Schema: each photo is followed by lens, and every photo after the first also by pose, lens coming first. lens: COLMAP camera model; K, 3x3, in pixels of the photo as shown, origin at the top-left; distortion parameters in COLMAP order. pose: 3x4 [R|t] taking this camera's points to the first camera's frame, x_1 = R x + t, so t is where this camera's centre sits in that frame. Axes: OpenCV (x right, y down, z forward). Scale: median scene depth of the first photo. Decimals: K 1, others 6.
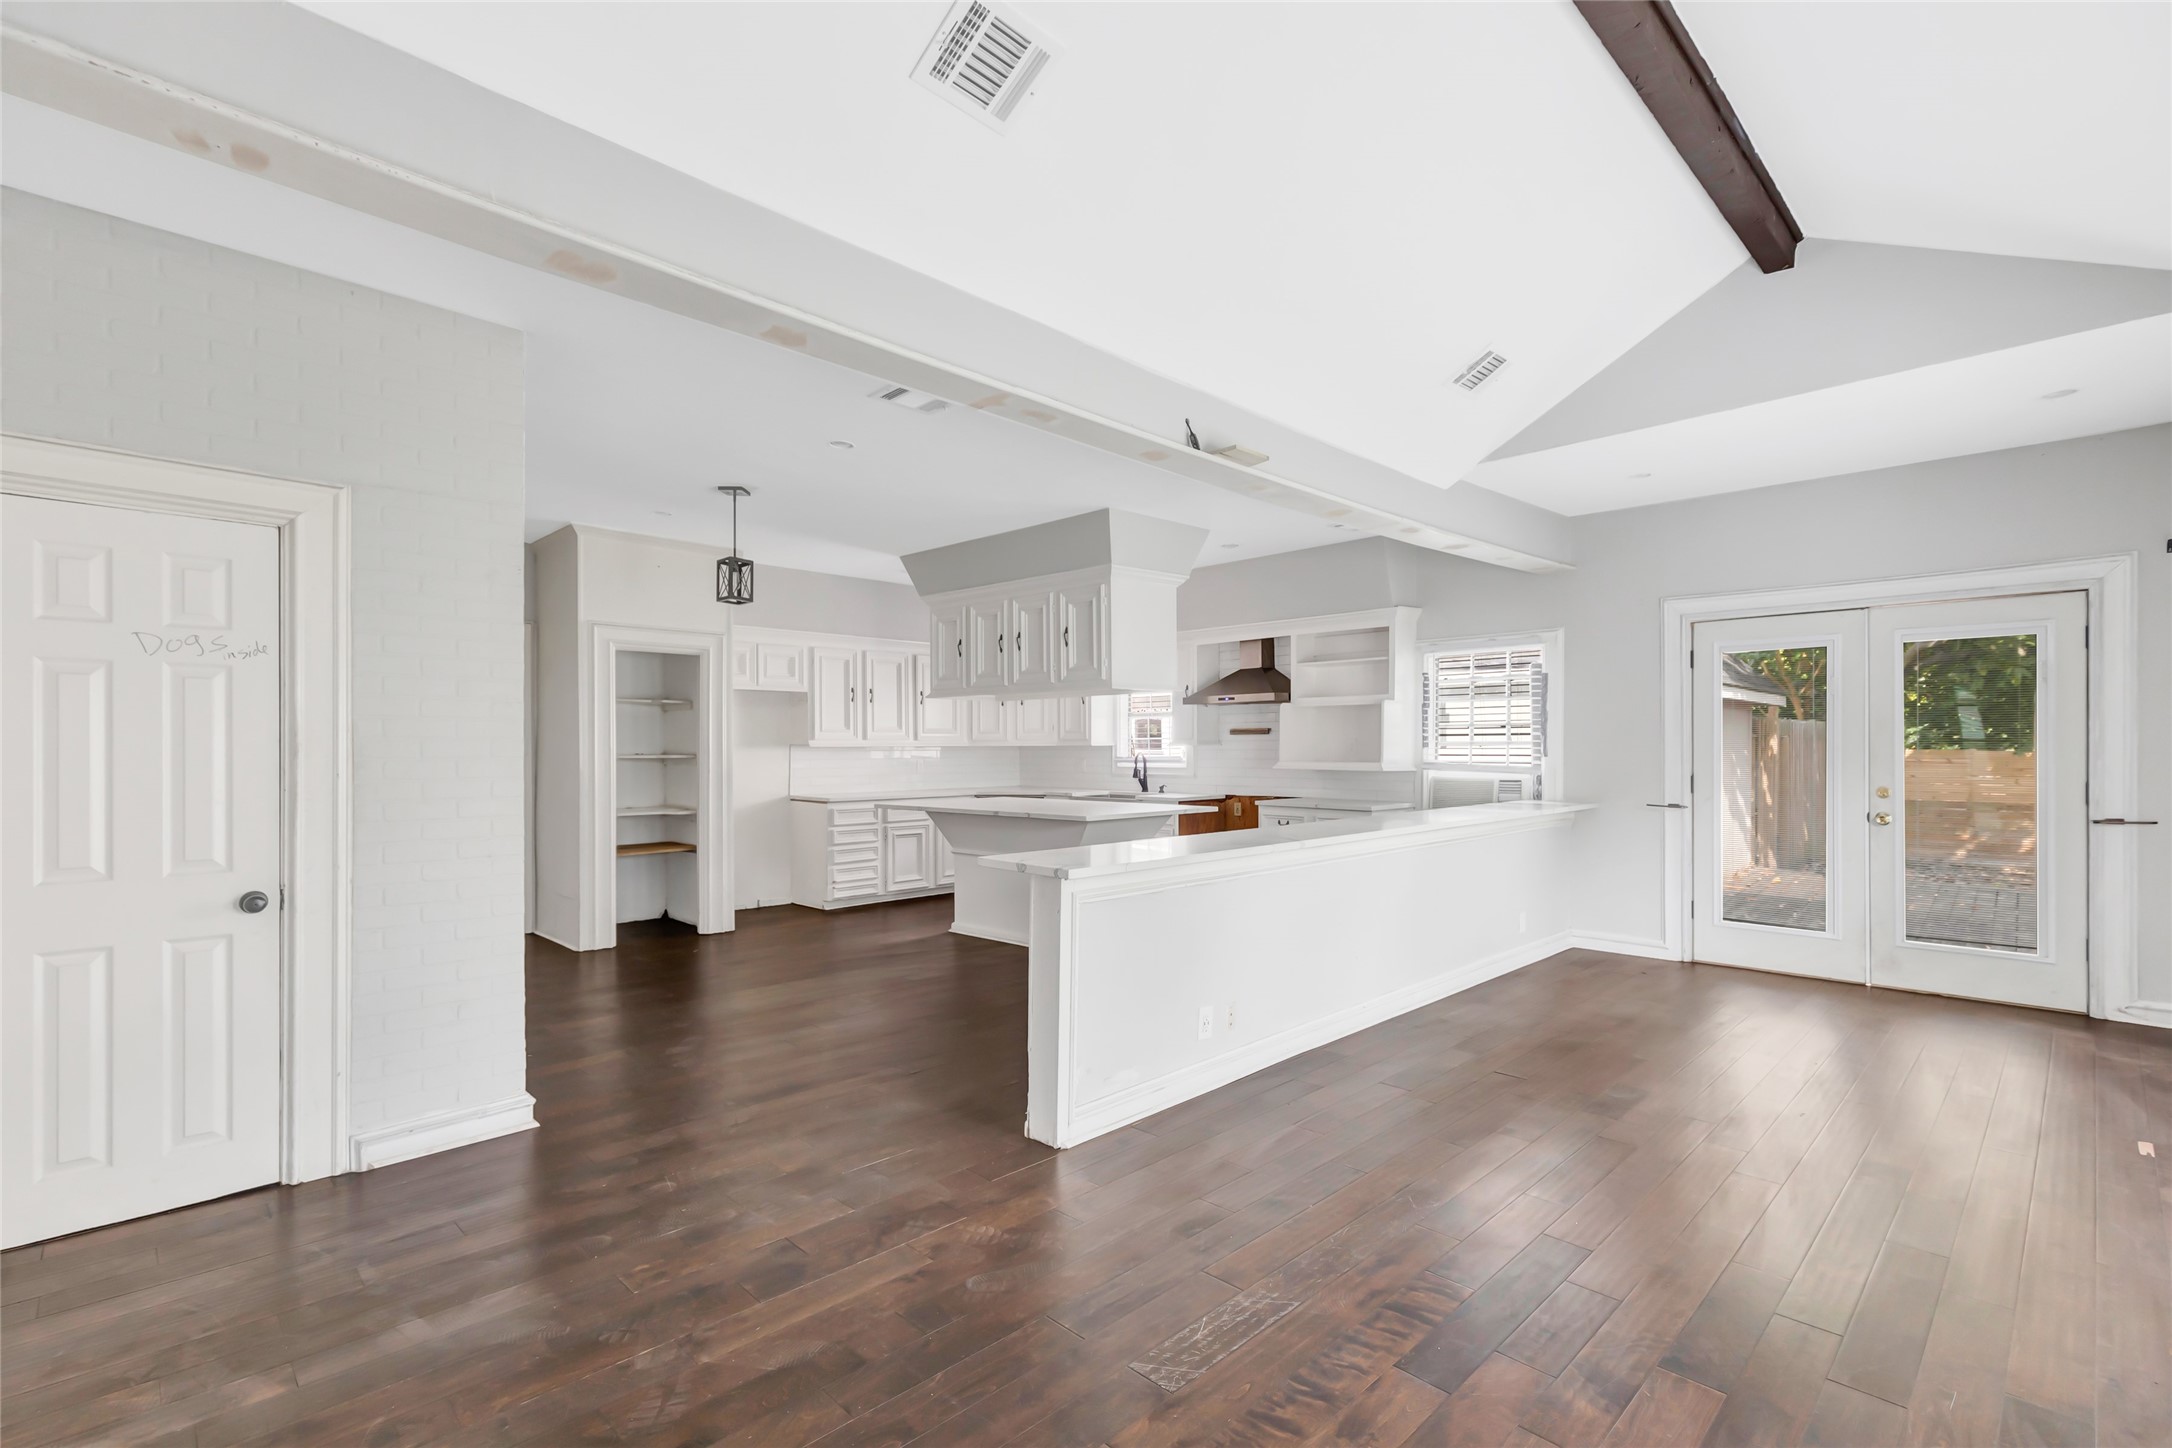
lens RADIAL K [[1007.6, 0, 1097.2], [0, 1007.6, 743.5], [0, 0, 1]] dist [0.004569, 0.000438]
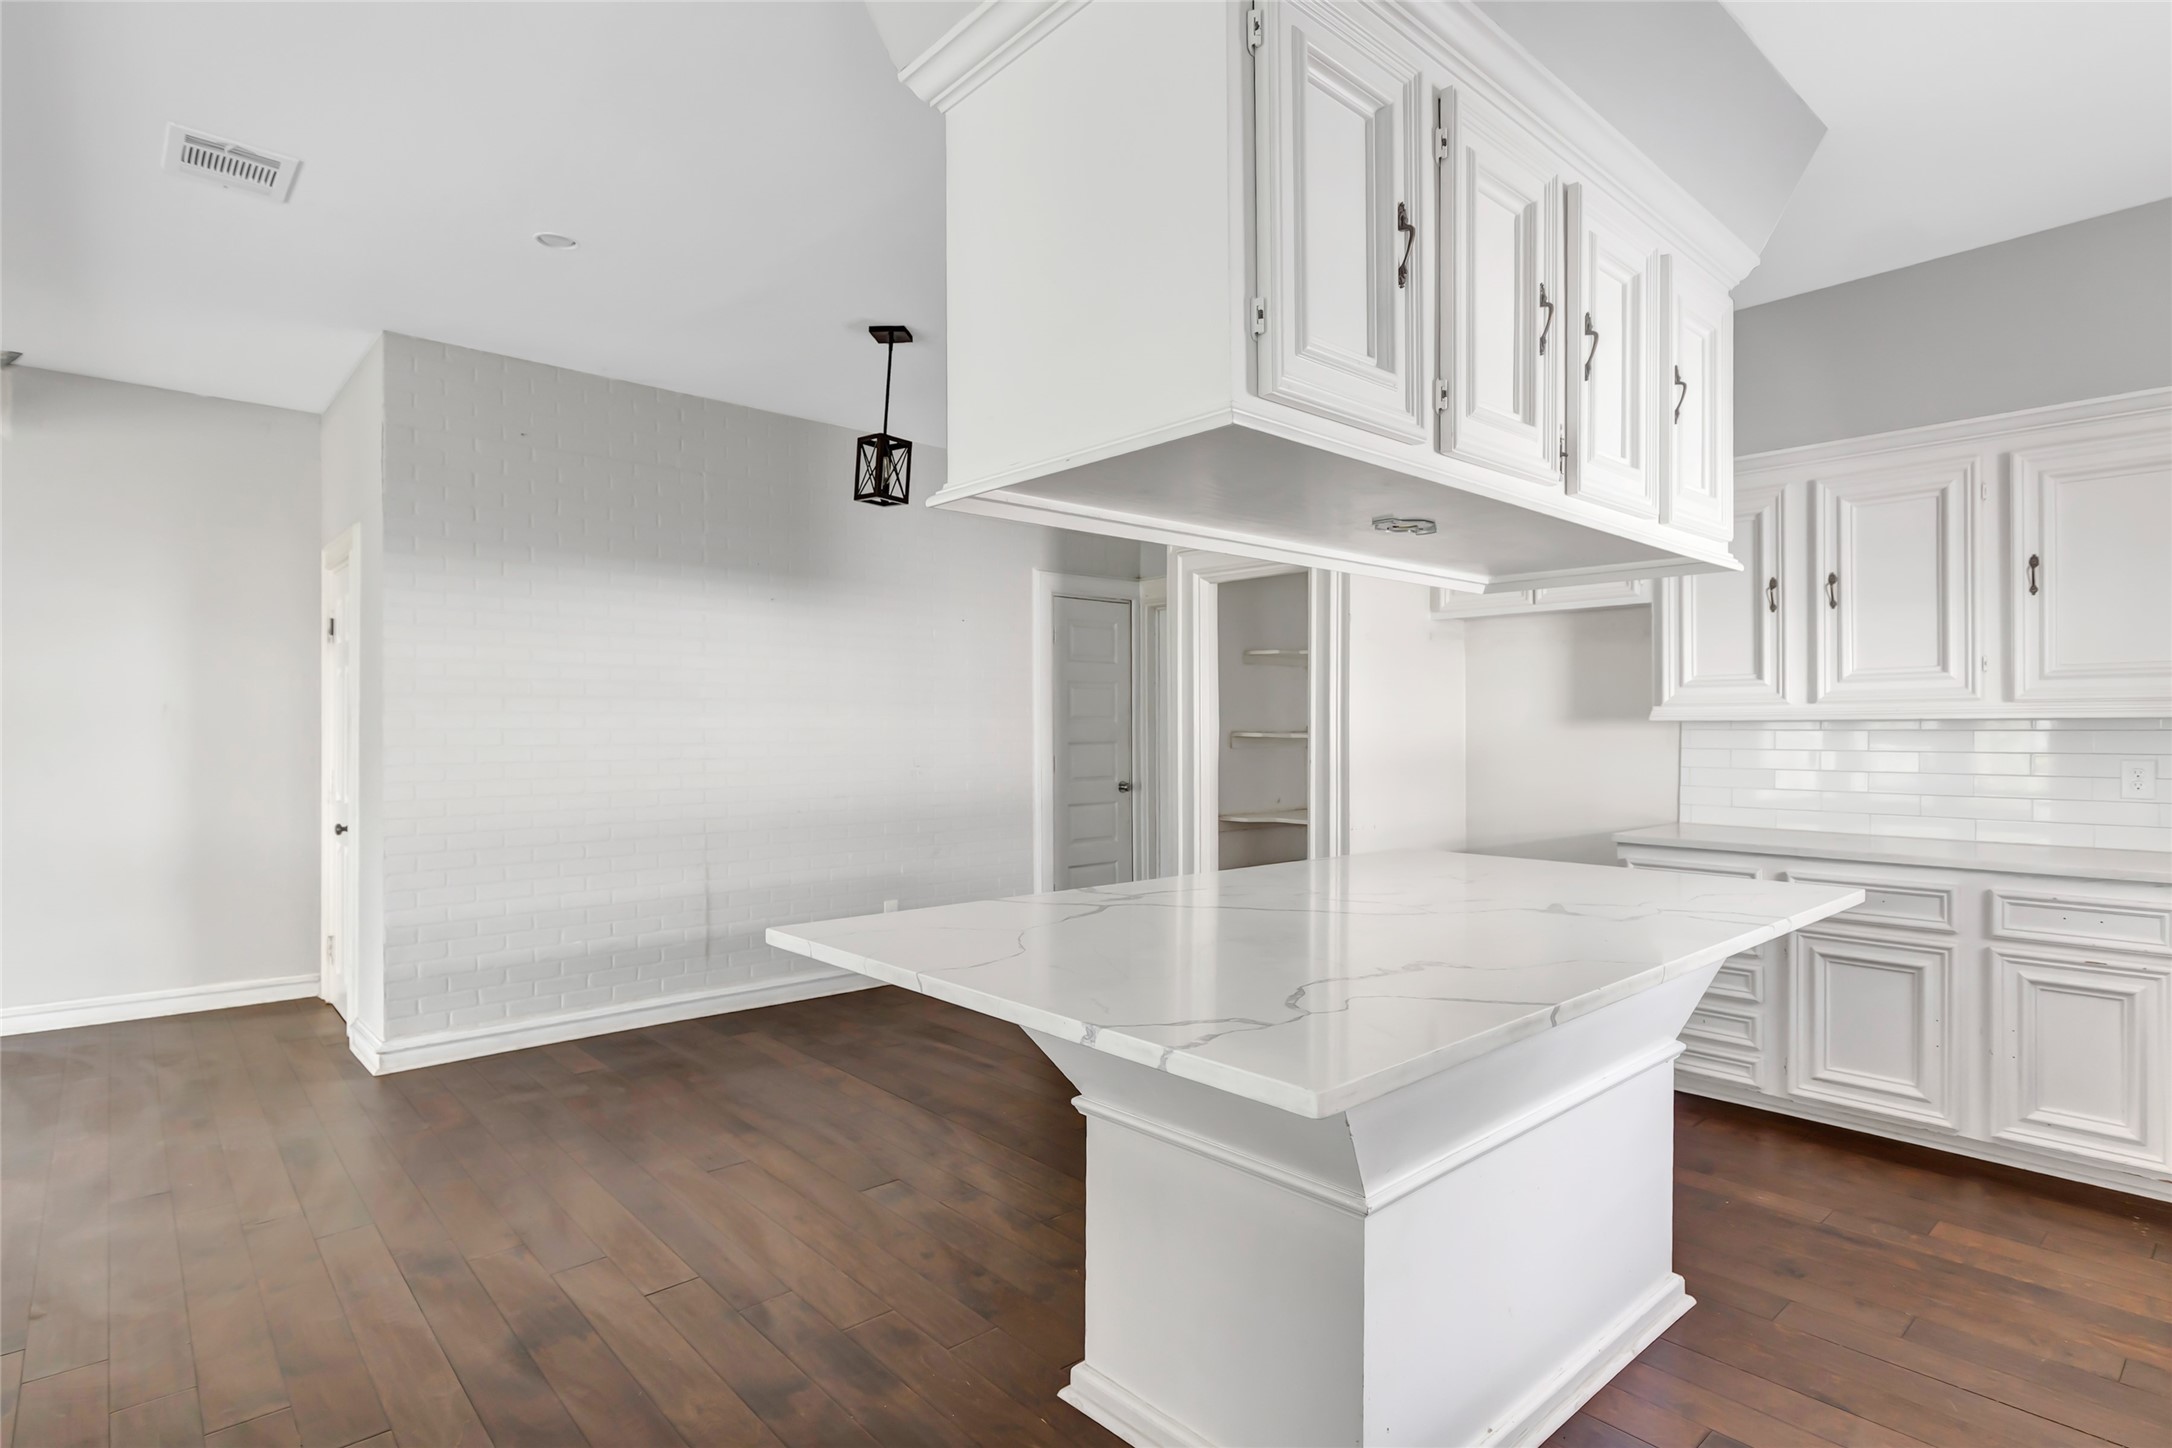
lens RADIAL K [[1084.5, 0, 1095.7], [0, 1084.5, 719.4], [0, 0, 1]] dist [-0.002079, 0.000105]
pose [[-0.034473, -0.004063, -0.999397, 0.234562], [-0.000296, 0.999992, -0.004055, 0.005377], [0.999406, 0.000156, -0.034474, 0.814489]]
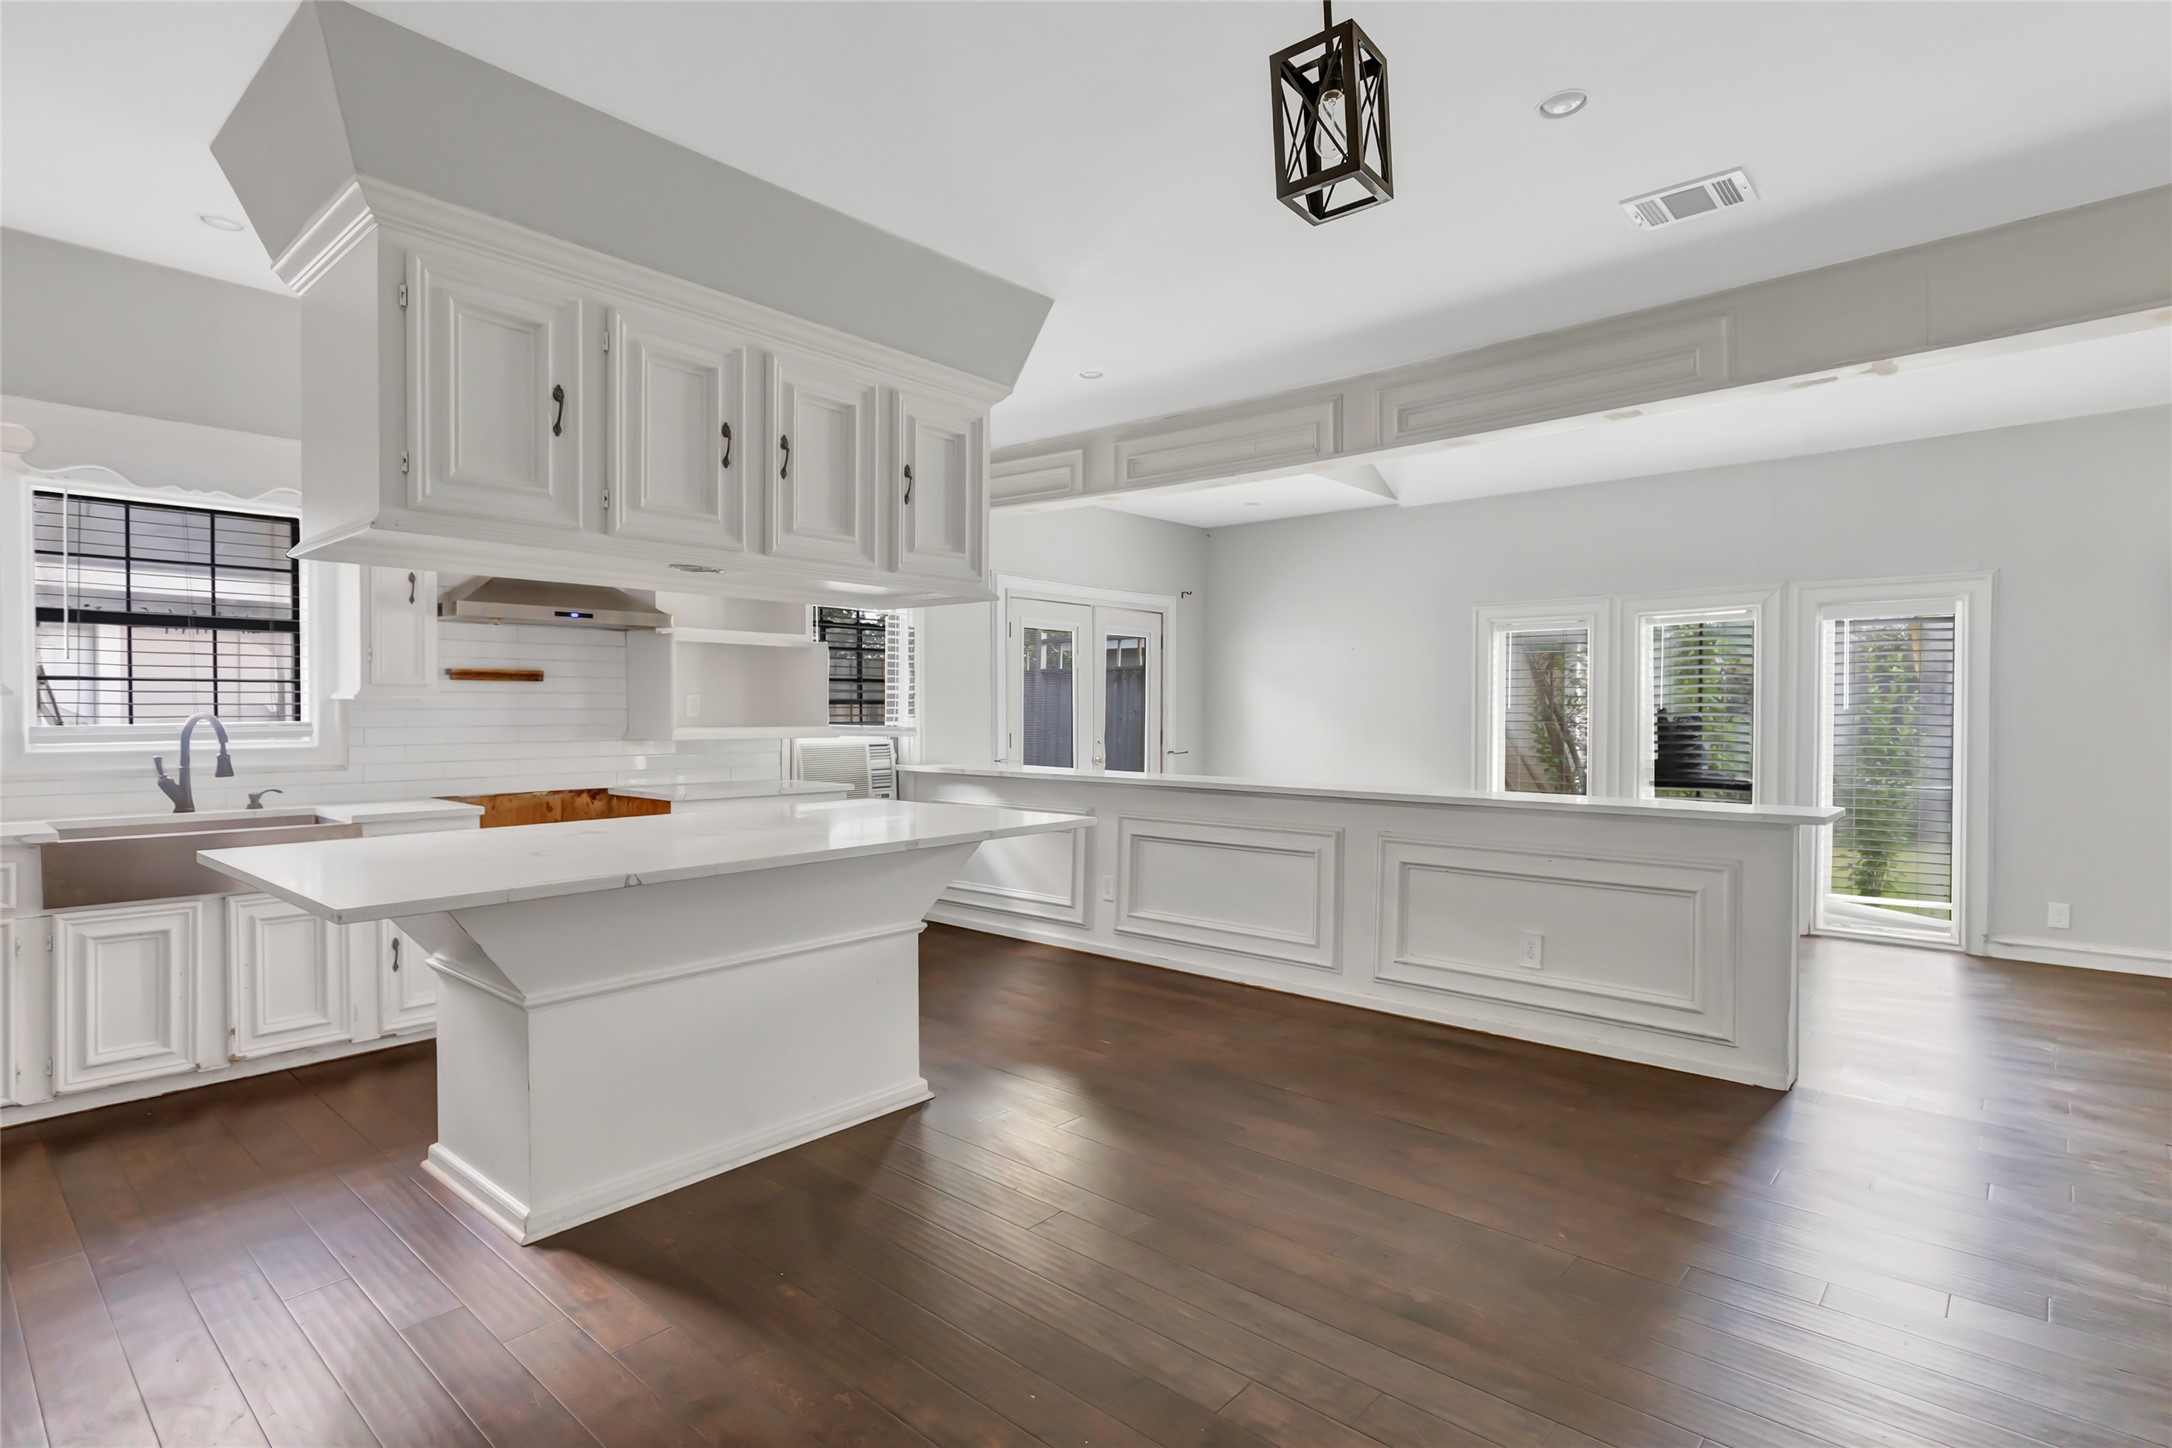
lens RADIAL K [[1084.5, 0, 1055.4], [0, 1084.5, 721.8], [0, 0, 1]] dist [-0.002079, 0.000105]
pose [[-0.072401, -0.003910, 0.997368, -0.479271], [0.000646, 0.999992, 0.003967, 0.011493], [-0.997375, 0.000931, -0.072398, 0.790422]]
